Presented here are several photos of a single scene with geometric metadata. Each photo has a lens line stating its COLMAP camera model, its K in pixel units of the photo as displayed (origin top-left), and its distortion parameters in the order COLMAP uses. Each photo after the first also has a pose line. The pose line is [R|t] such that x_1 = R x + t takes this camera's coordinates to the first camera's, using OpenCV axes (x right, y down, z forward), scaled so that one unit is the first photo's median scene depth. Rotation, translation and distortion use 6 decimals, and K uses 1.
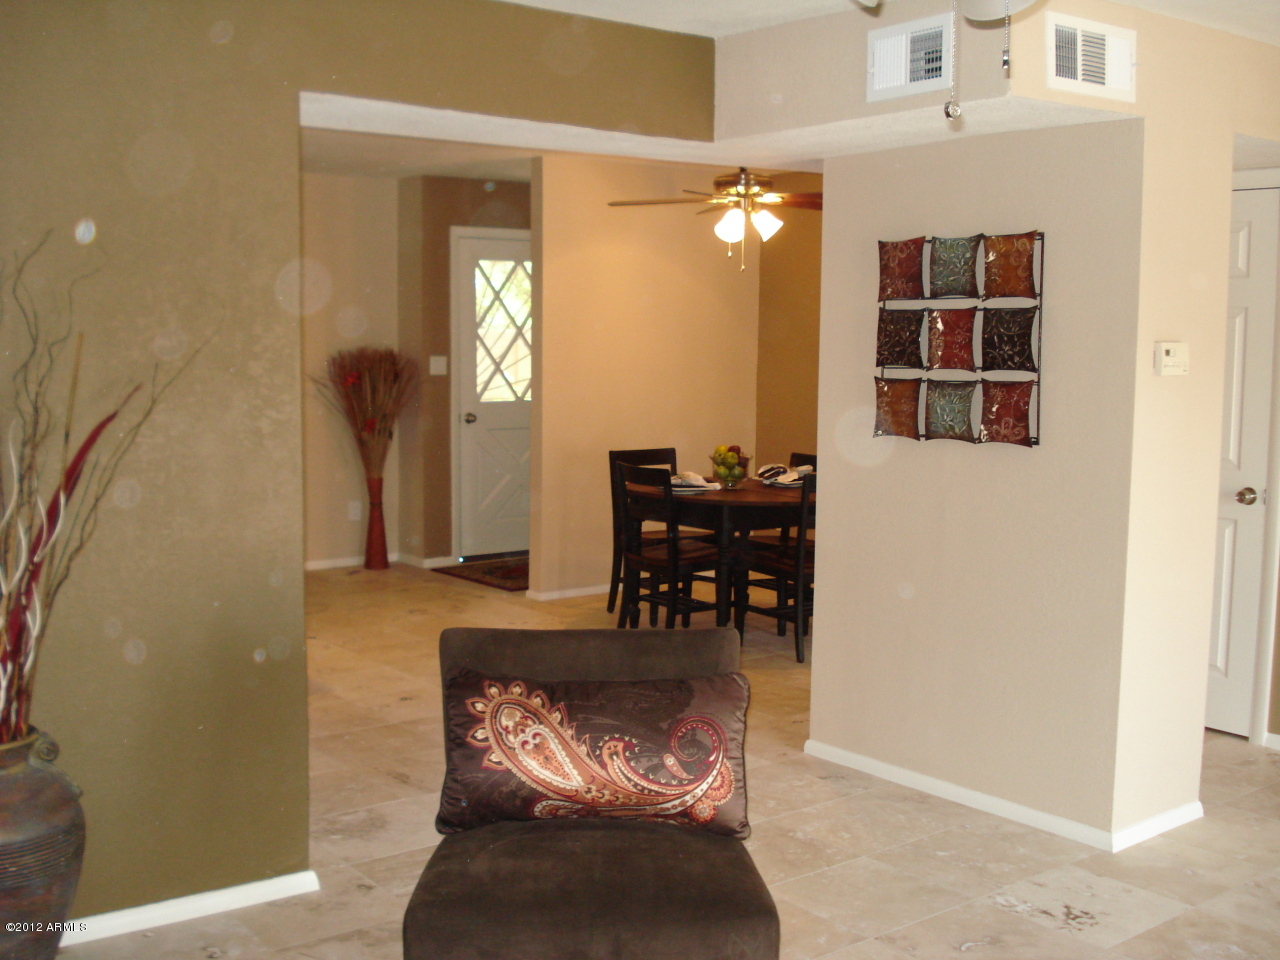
lens RADIAL K [[1437.9, 0, 640.0], [0, 1437.9, 480.0], [0, 0, 1]] dist [-0.079704, -0.082146]
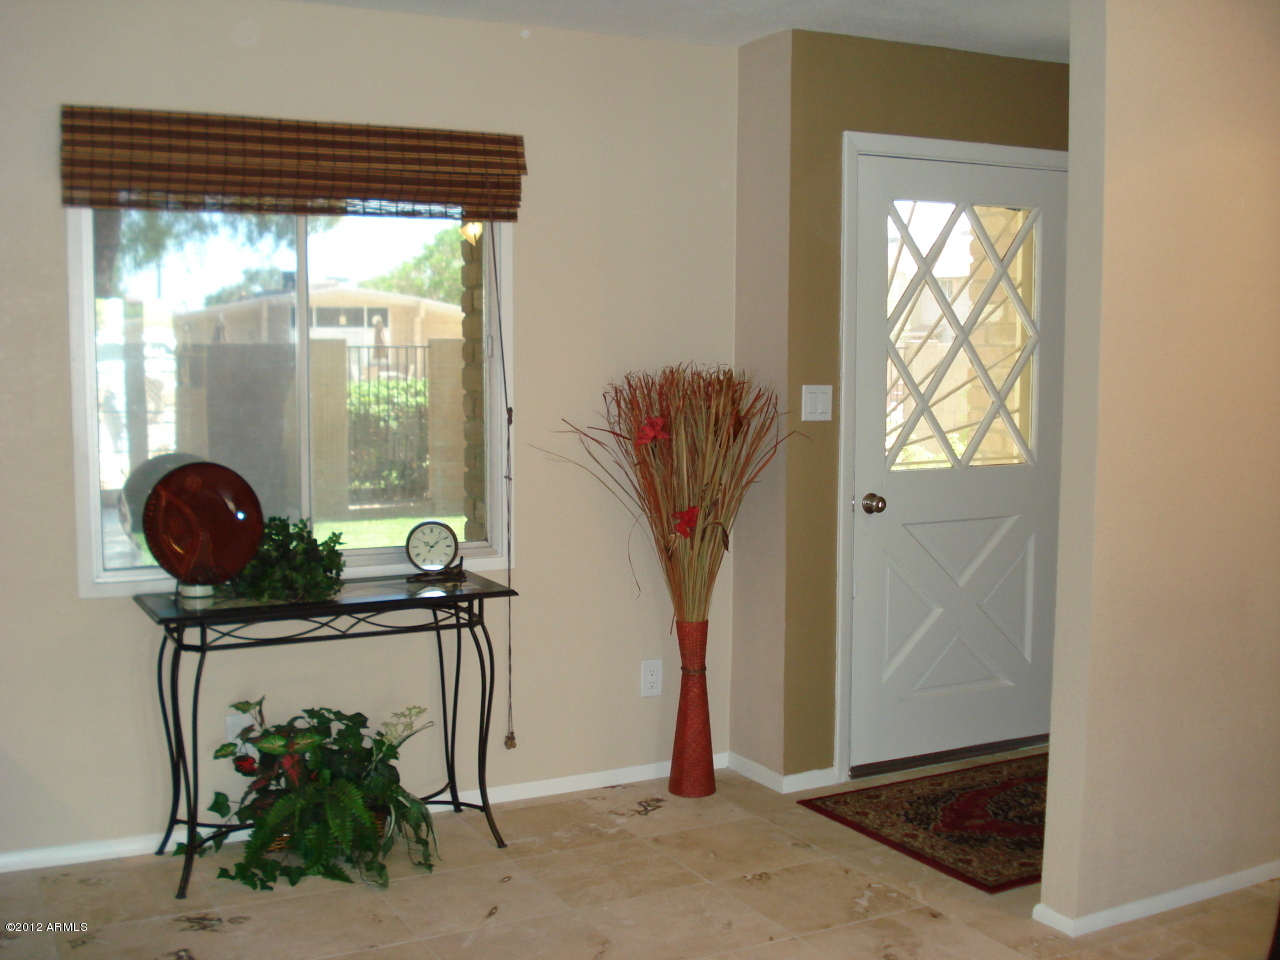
lens RADIAL K [[1437.9, 0, 640.0], [0, 1437.9, 480.0], [0, 0, 1]] dist [-0.079704, -0.082146]
pose [[0.984786, 0.010222, -0.173473, -0.115326], [-0.011454, 0.999916, -0.006101, -0.048886], [0.173396, 0.007995, 0.984820, 0.491121]]
